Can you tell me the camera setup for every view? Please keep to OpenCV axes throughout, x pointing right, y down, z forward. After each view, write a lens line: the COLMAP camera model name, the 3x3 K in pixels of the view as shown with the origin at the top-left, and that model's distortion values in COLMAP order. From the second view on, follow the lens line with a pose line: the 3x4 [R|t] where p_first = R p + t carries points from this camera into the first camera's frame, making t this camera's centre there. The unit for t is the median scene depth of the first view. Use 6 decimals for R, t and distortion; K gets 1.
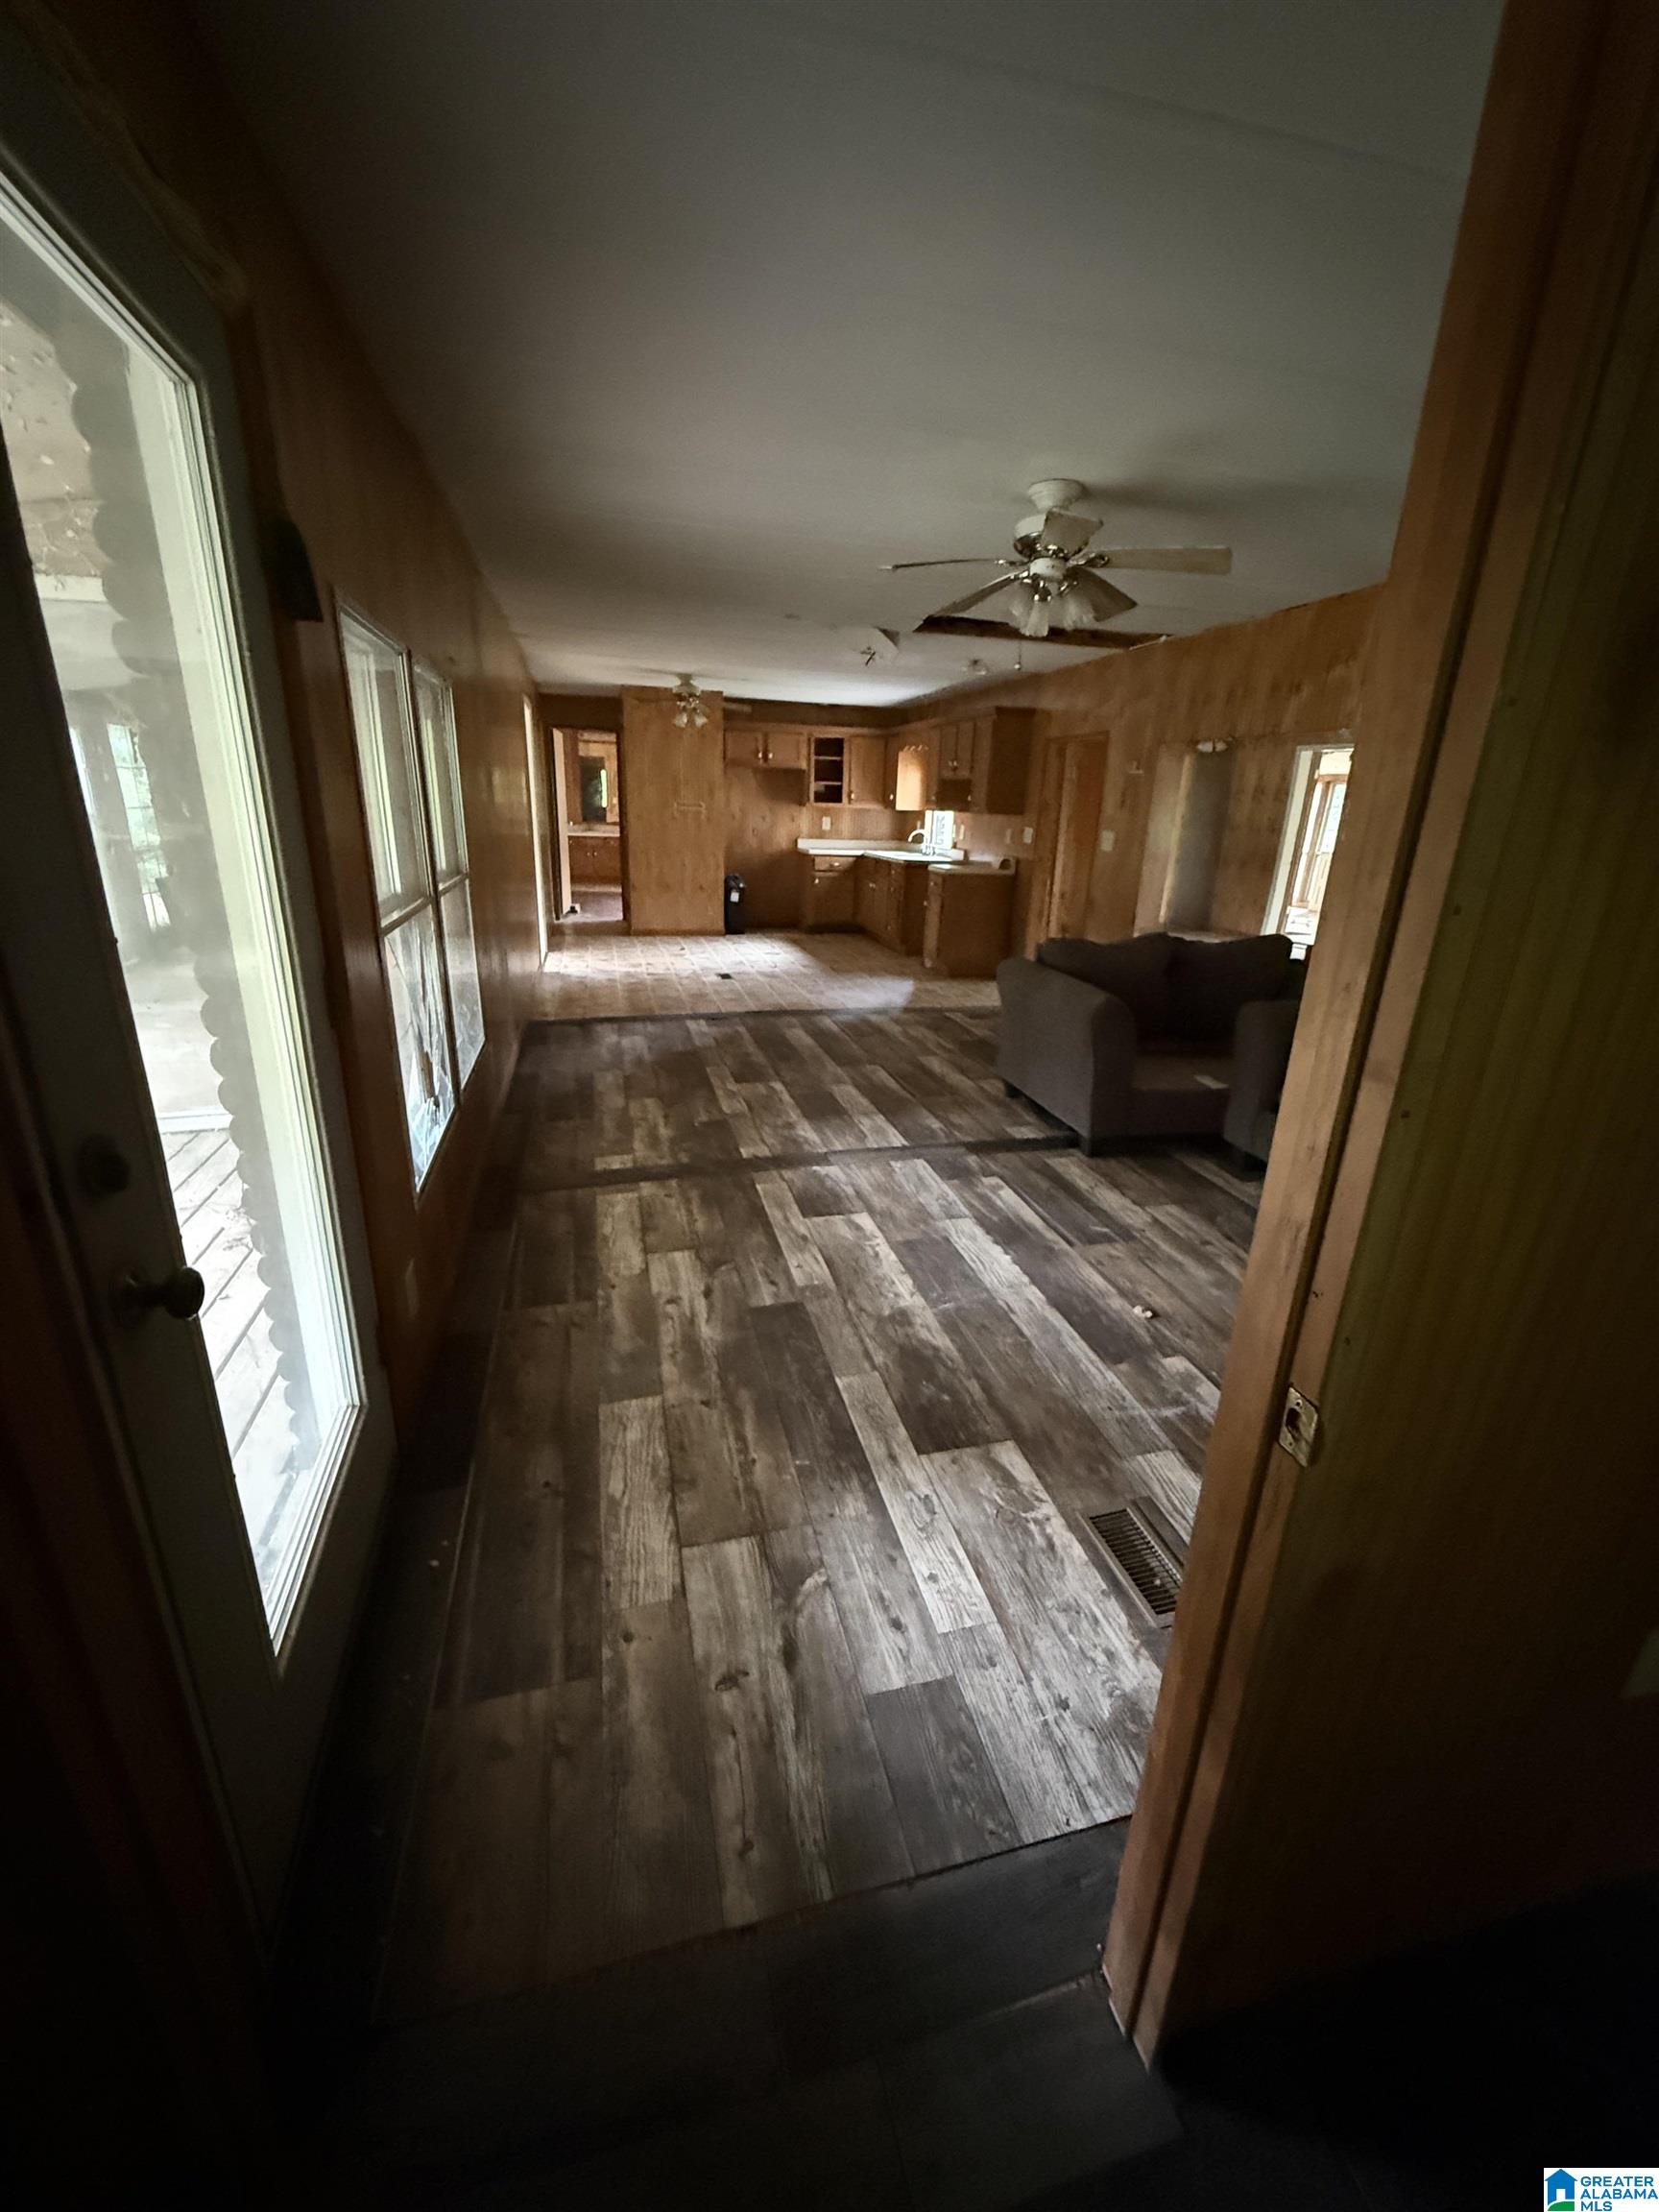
lens RADIAL K [[885.1, 0, 829.5], [0, 885.1, 1106.0], [0, 0, 1]] dist [0.001788, 0.000073]
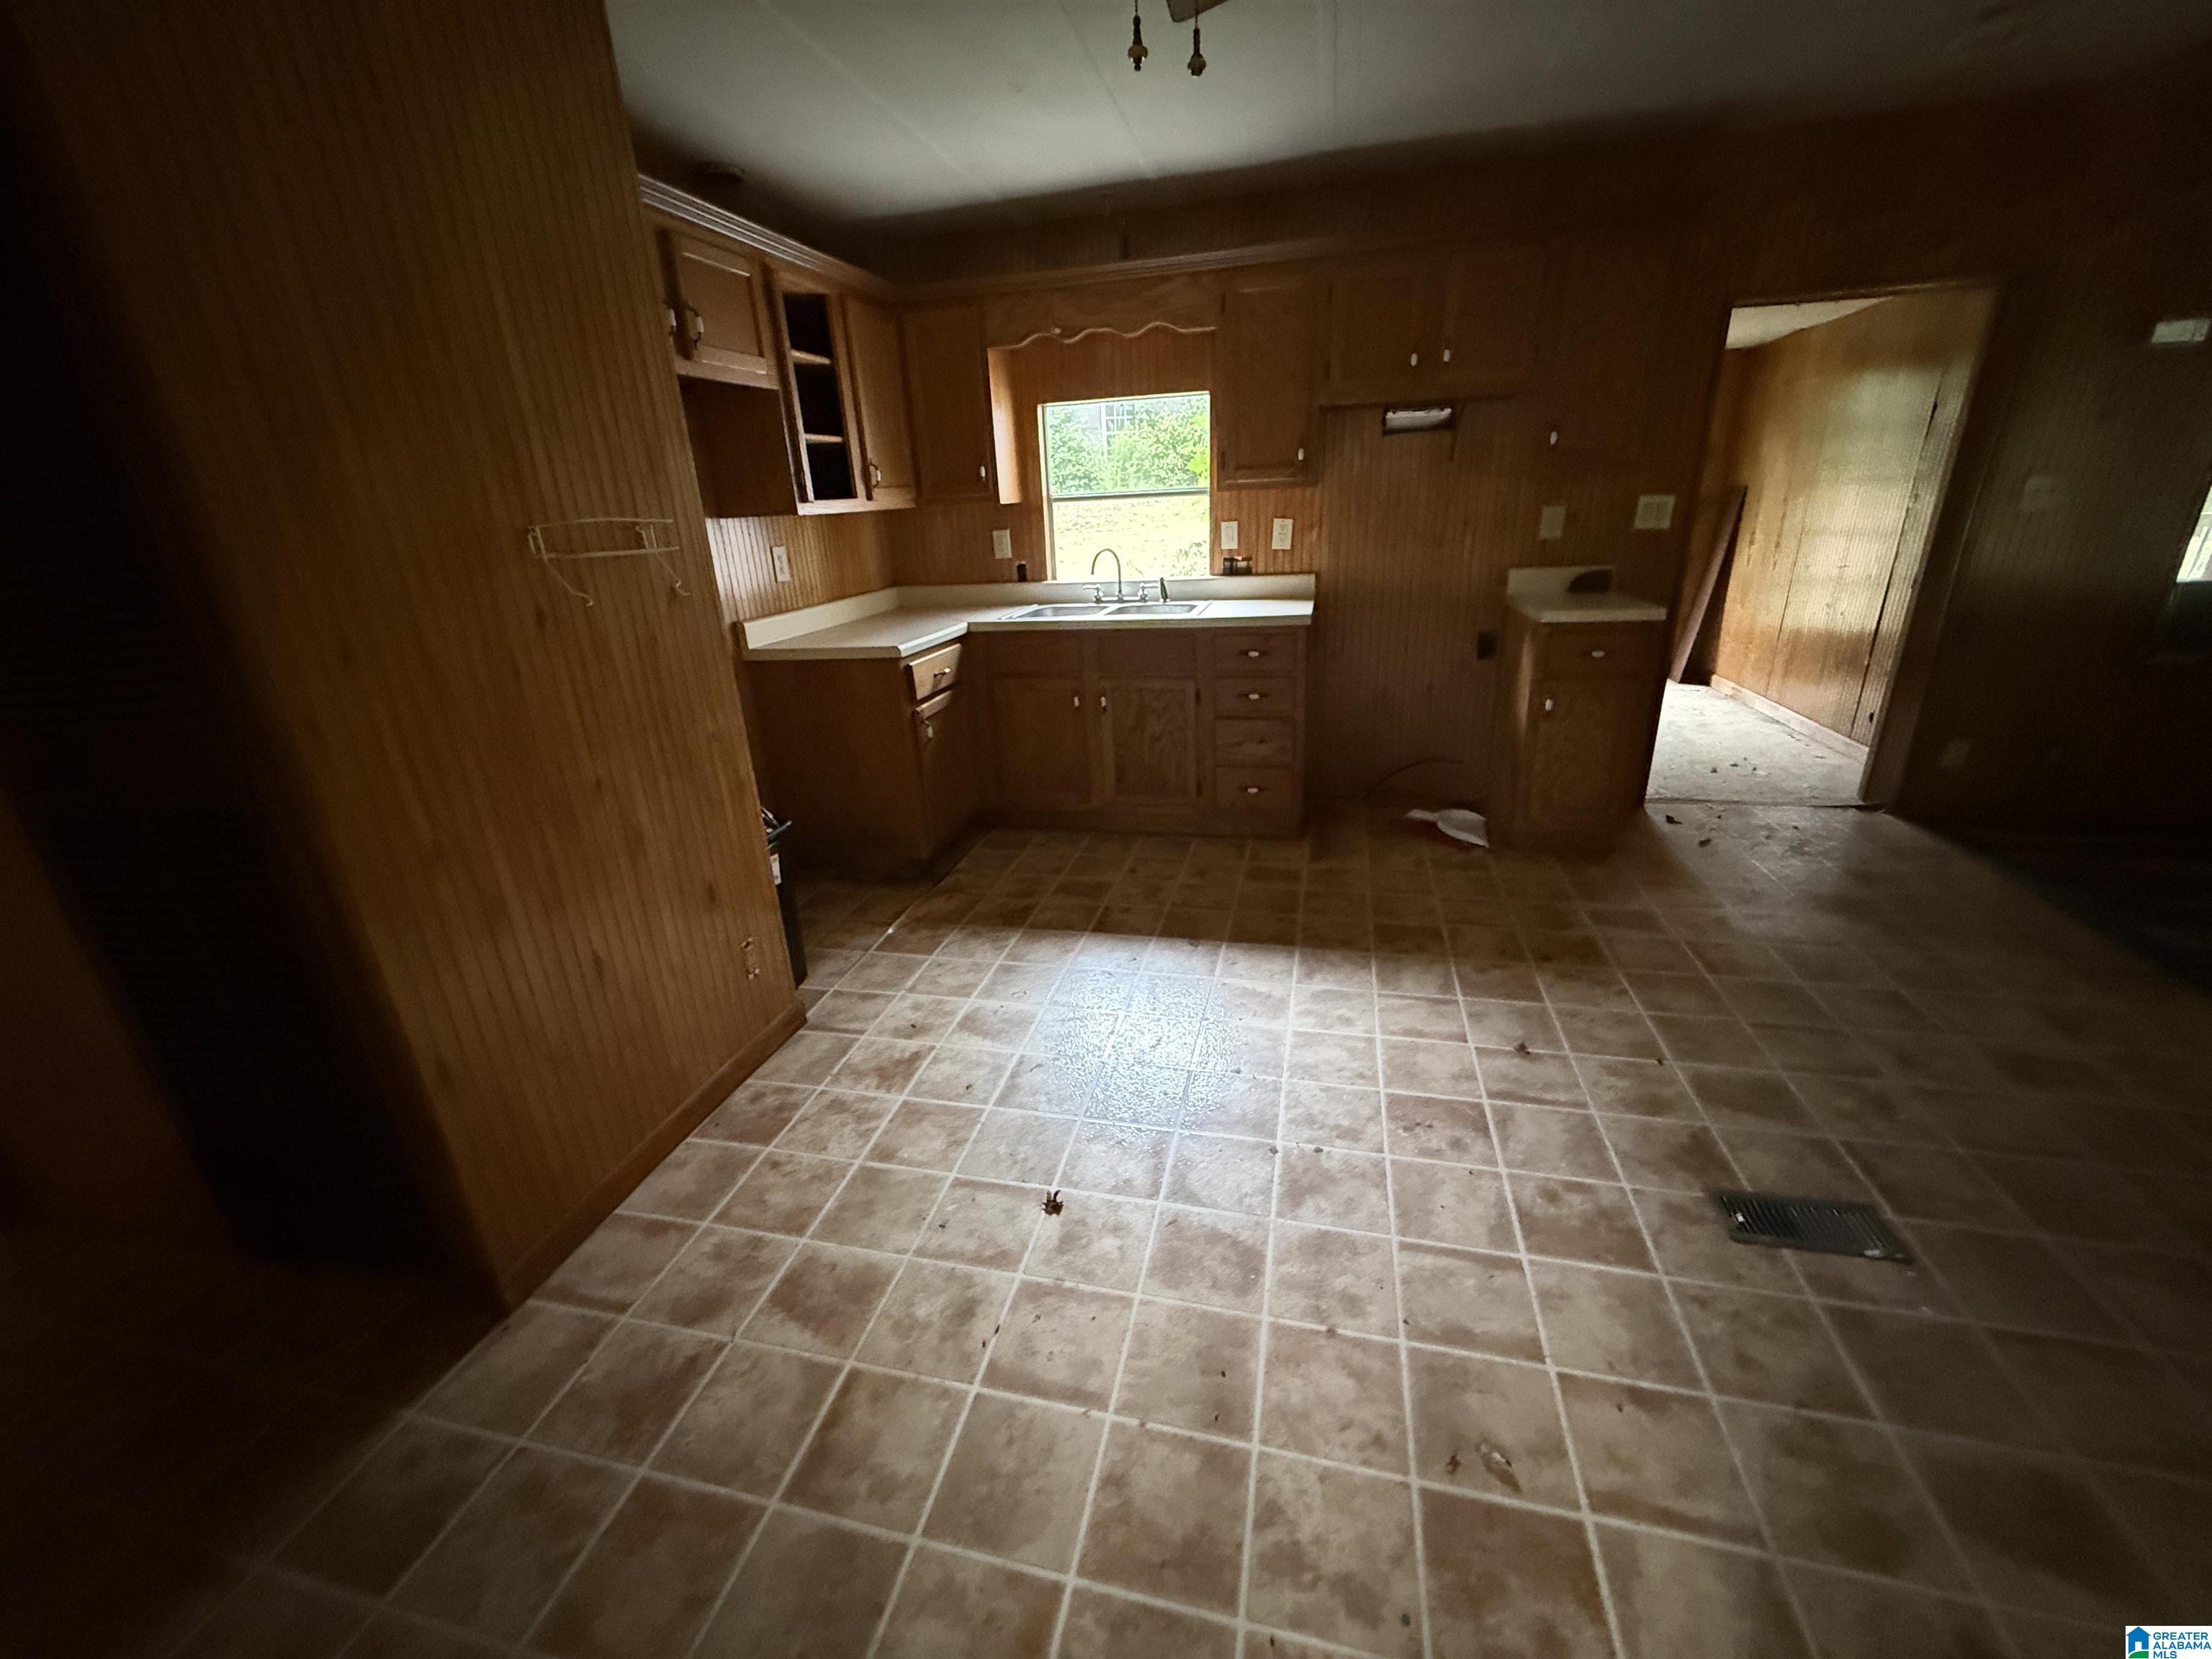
lens RADIAL K [[885.1, 0, 1103.0], [0, 885.1, 824.4], [0, 0, 1]] dist [0.001788, 0.000073]
pose [[0.475358, -0.343170, 0.810105, -0.263372], [0.335326, 0.921956, 0.193786, -0.264976], [-0.813383, 0.179532, 0.553333, 0.767691]]
